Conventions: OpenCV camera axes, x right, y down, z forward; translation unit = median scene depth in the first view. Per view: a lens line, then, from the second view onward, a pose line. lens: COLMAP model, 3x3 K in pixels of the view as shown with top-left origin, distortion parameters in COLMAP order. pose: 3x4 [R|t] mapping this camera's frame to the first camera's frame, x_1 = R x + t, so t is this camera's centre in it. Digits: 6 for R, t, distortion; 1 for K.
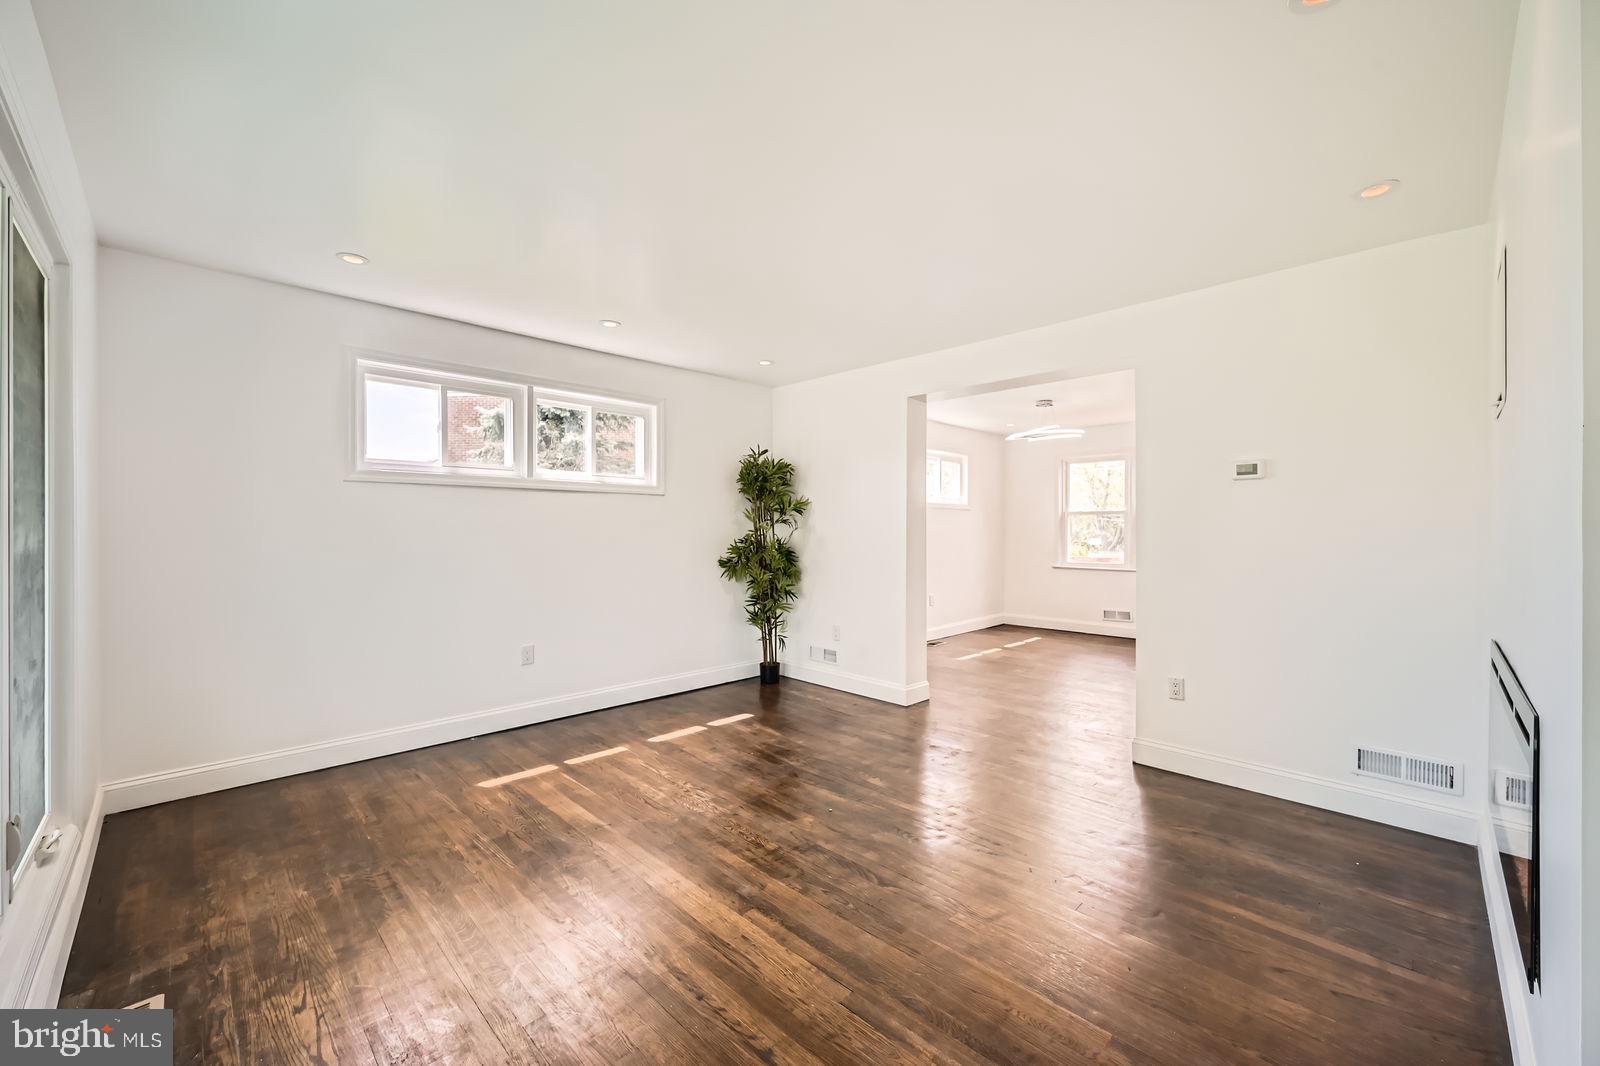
lens RADIAL K [[643.9, 0, 779.6], [0, 643.9, 531.5], [0, 0, 1]] dist [-0.002735, -0.001168]
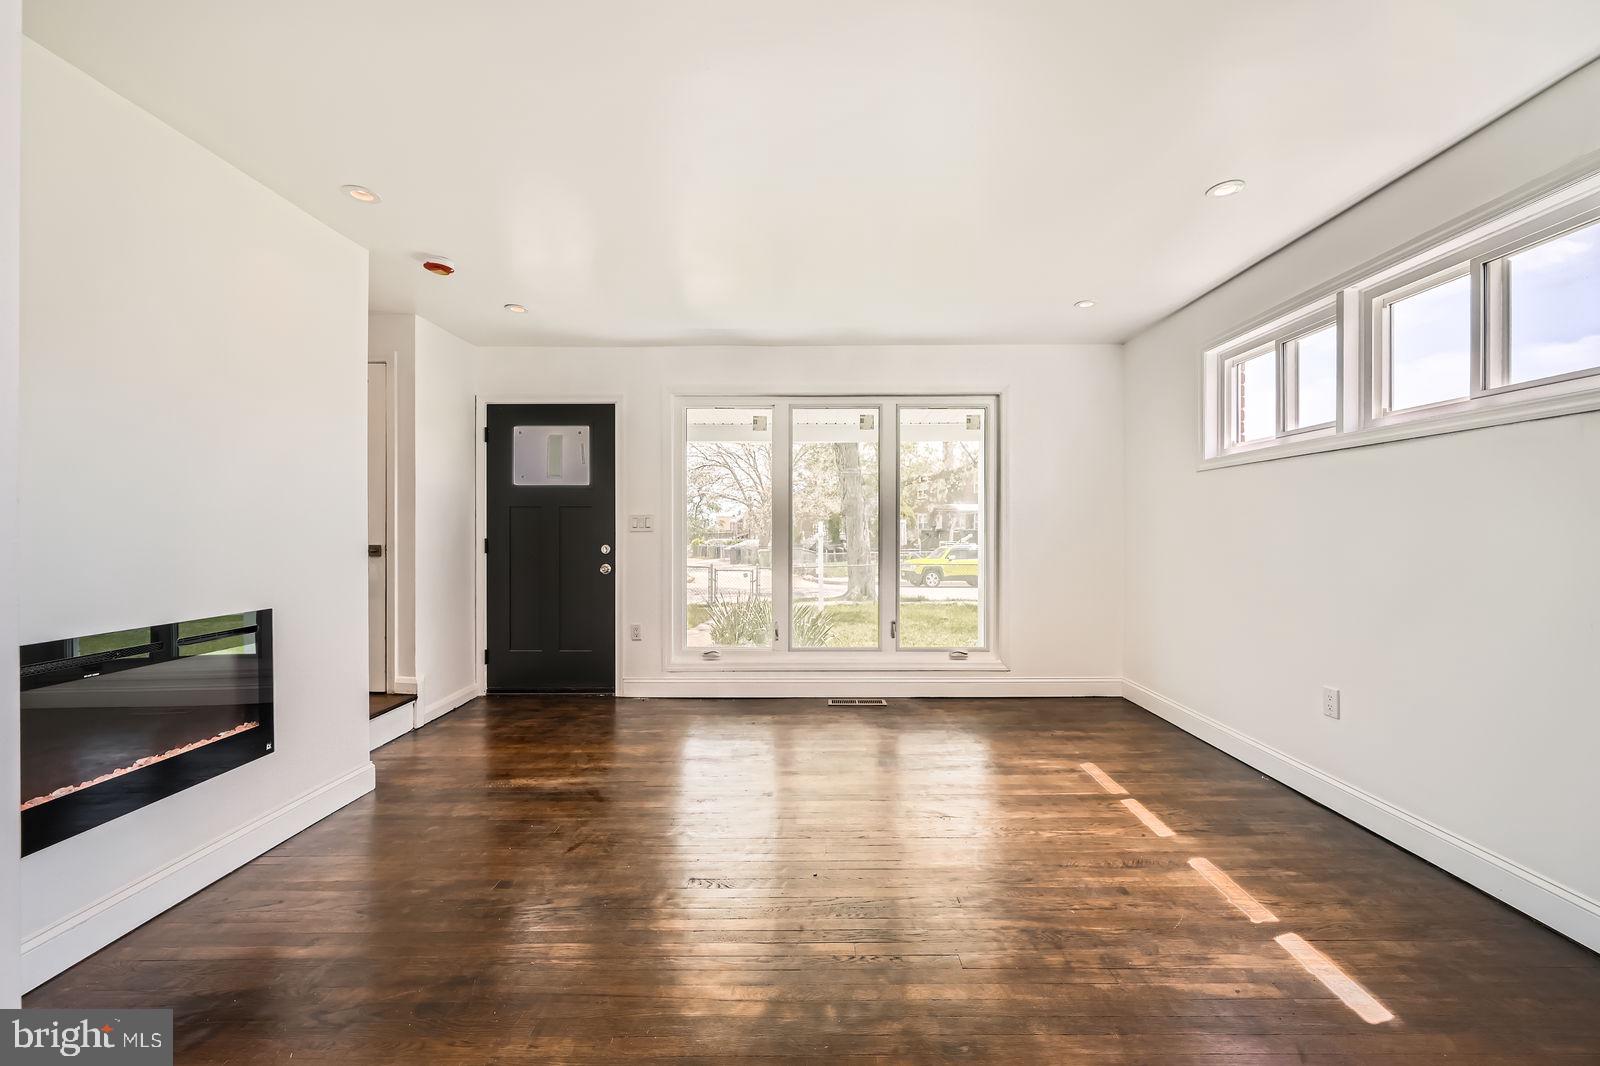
lens RADIAL K [[643.9, 0, 786.2], [0, 643.9, 523.5], [0, 0, 1]] dist [-0.002735, -0.001168]
pose [[-0.706816, -0.001869, -0.707395, 0.515187], [-0.001924, 0.999998, -0.000720, 0.013486], [0.707395, 0.000852, -0.706818, 1.199798]]
